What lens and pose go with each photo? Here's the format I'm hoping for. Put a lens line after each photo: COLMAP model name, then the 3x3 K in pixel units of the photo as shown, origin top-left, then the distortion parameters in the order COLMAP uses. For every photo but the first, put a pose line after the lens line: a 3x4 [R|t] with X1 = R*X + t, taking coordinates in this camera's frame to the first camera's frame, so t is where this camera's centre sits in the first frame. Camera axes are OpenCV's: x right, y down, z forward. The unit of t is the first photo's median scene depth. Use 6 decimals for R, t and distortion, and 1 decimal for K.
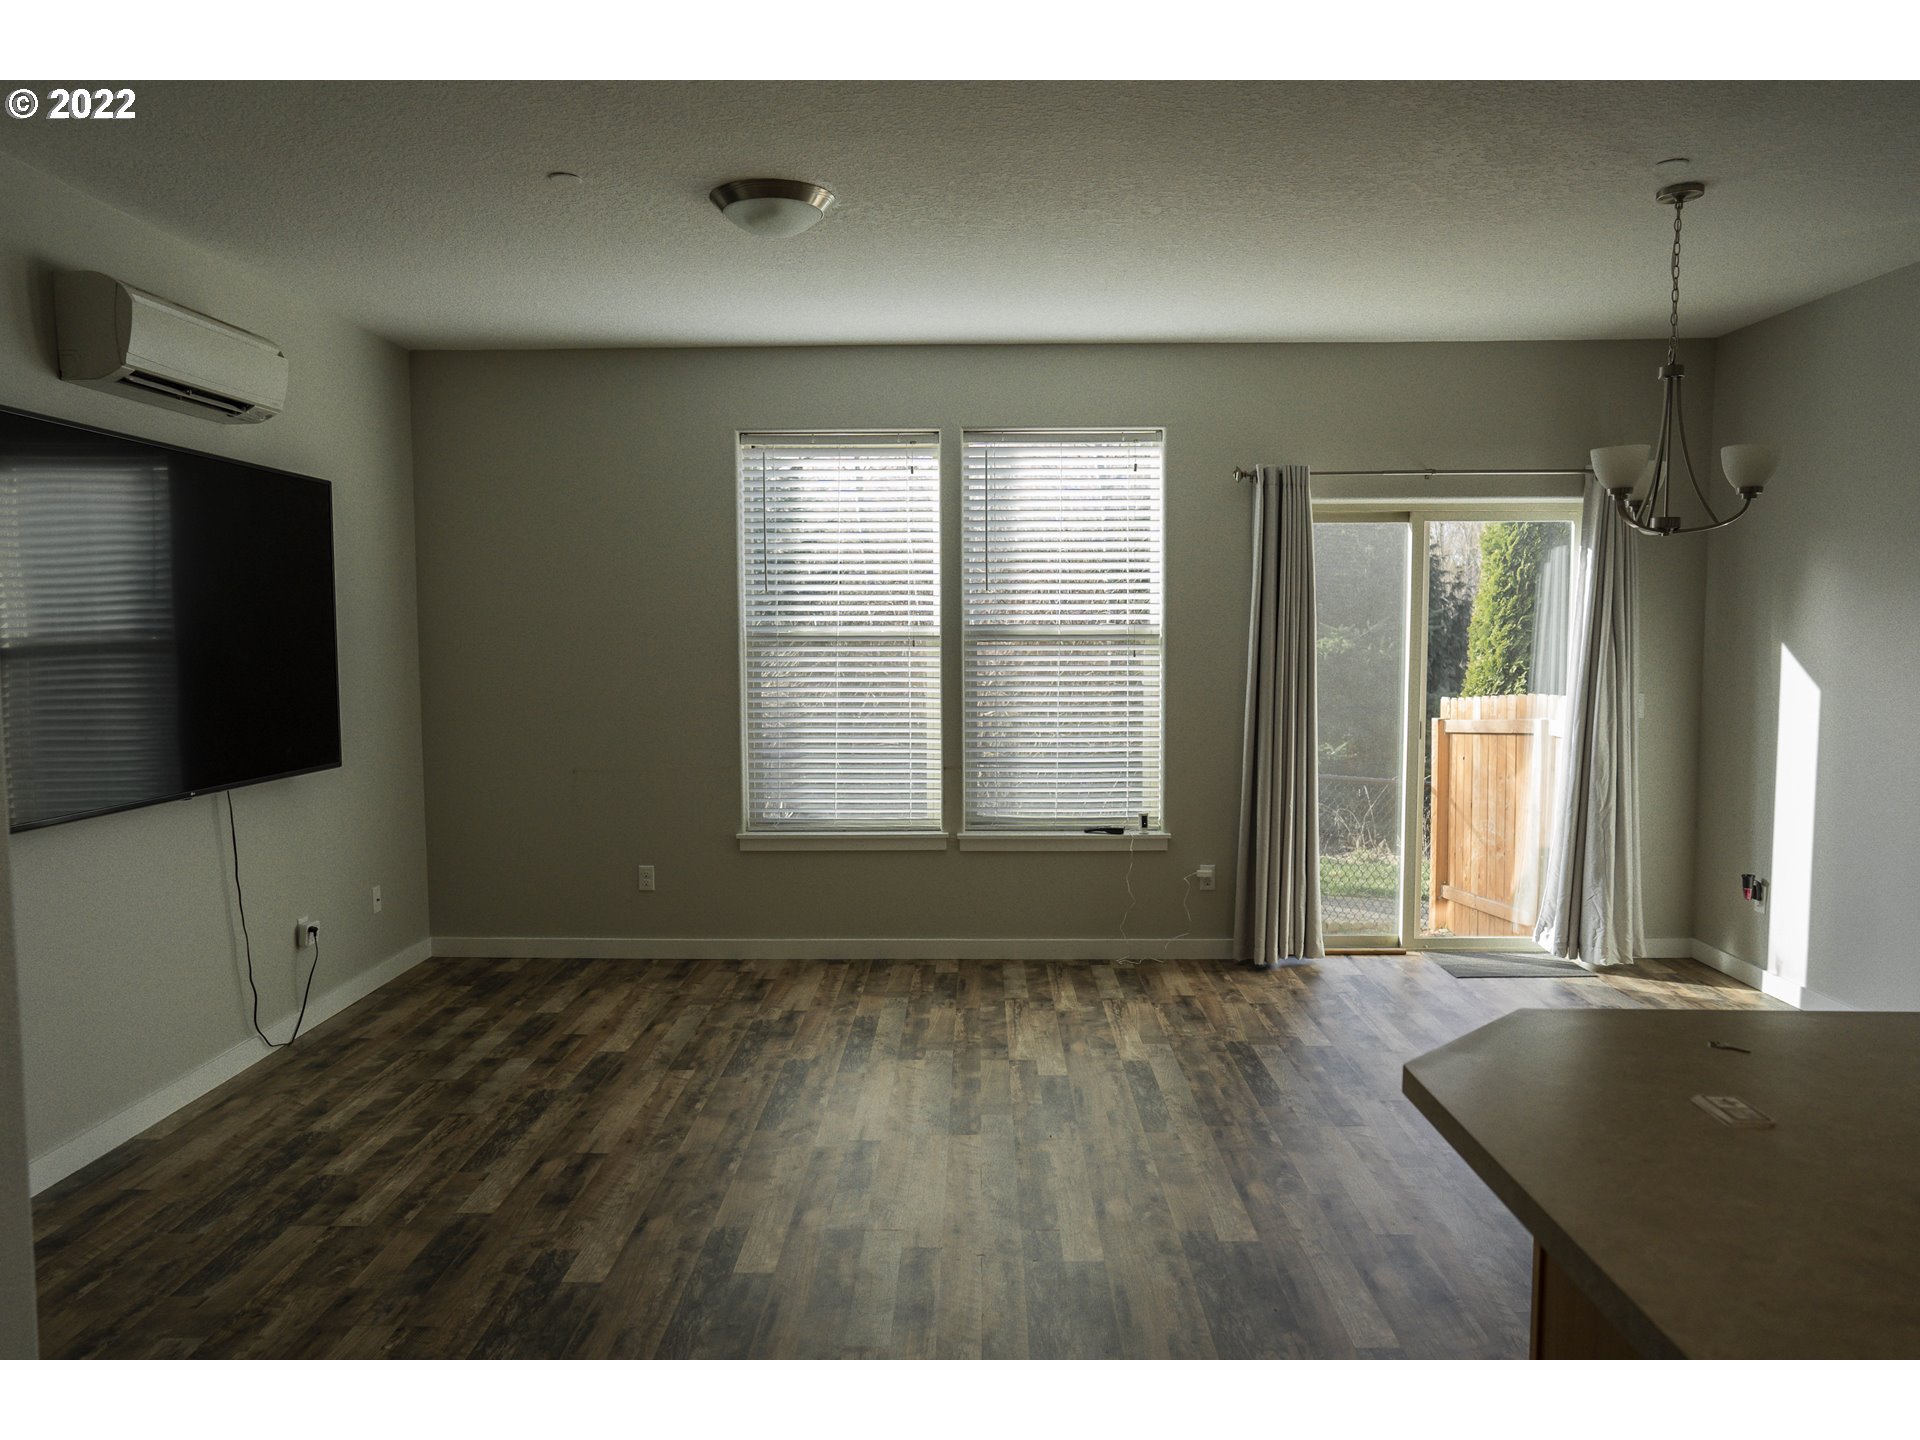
lens RADIAL K [[1303.0, 0, 960.0], [0, 1303.0, 720.0], [0, 0, 1]] dist [-0.032140, 0.035099]
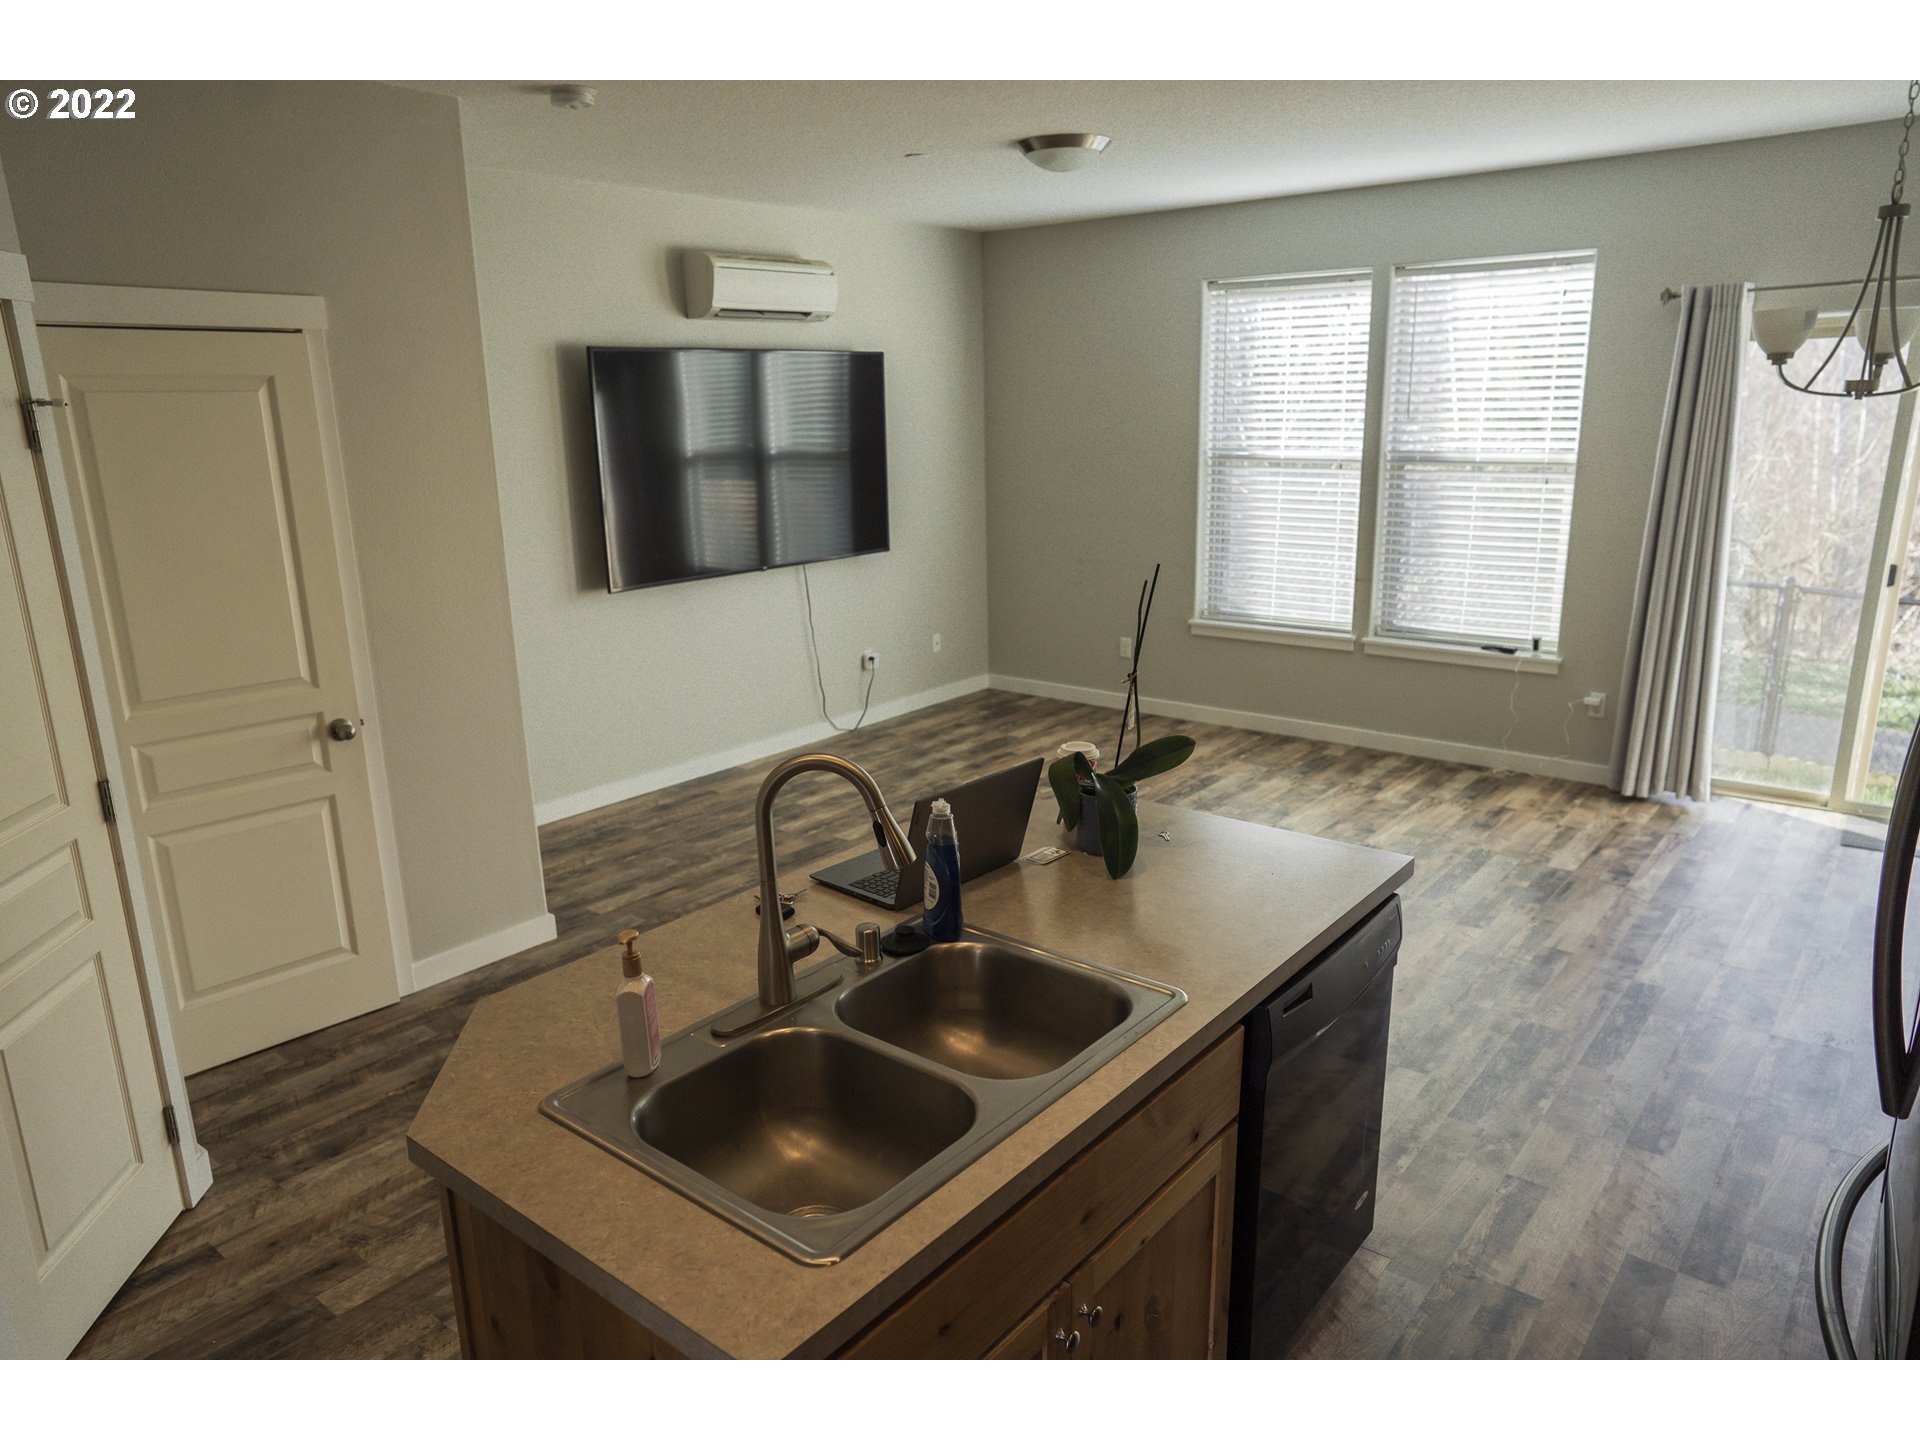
lens RADIAL K [[1281.6, 0, 960.0], [0, 1281.6, 720.0], [0, 0, 1]] dist [-0.027881, 0.030483]
pose [[0.789898, 0.139276, -0.597213, 0.422464], [-0.024923, 0.980354, 0.195664, -0.055178], [0.612732, -0.139670, 0.777851, -0.096542]]
